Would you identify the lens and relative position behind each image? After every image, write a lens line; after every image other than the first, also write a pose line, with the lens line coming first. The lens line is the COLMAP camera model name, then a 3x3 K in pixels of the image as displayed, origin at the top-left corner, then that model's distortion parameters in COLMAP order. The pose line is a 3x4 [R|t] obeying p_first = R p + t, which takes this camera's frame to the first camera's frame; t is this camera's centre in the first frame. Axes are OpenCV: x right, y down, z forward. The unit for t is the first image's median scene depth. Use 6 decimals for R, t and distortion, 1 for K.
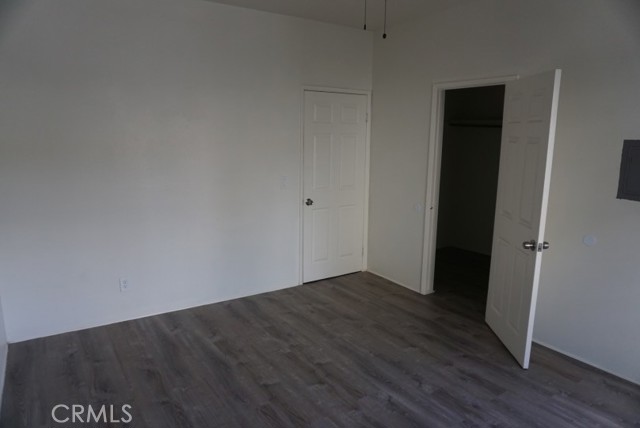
lens RADIAL K [[434.7, 0, 320.8], [0, 434.7, 213.4], [0, 0, 1]] dist [-0.043611, 0.036805]
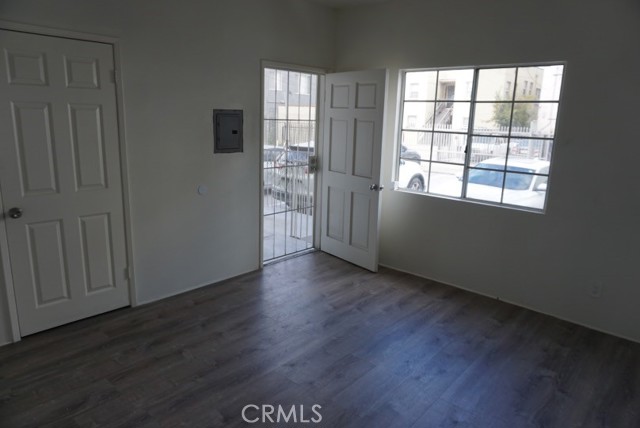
lens RADIAL K [[434.7, 0, 320.5], [0, 434.7, 214.0], [0, 0, 1]] dist [-0.043611, 0.036805]
pose [[-0.247132, -0.232285, 0.940728, -0.612446], [0.145327, 0.950976, 0.272993, -0.151926], [-0.958022, 0.204178, -0.201259, 0.865756]]
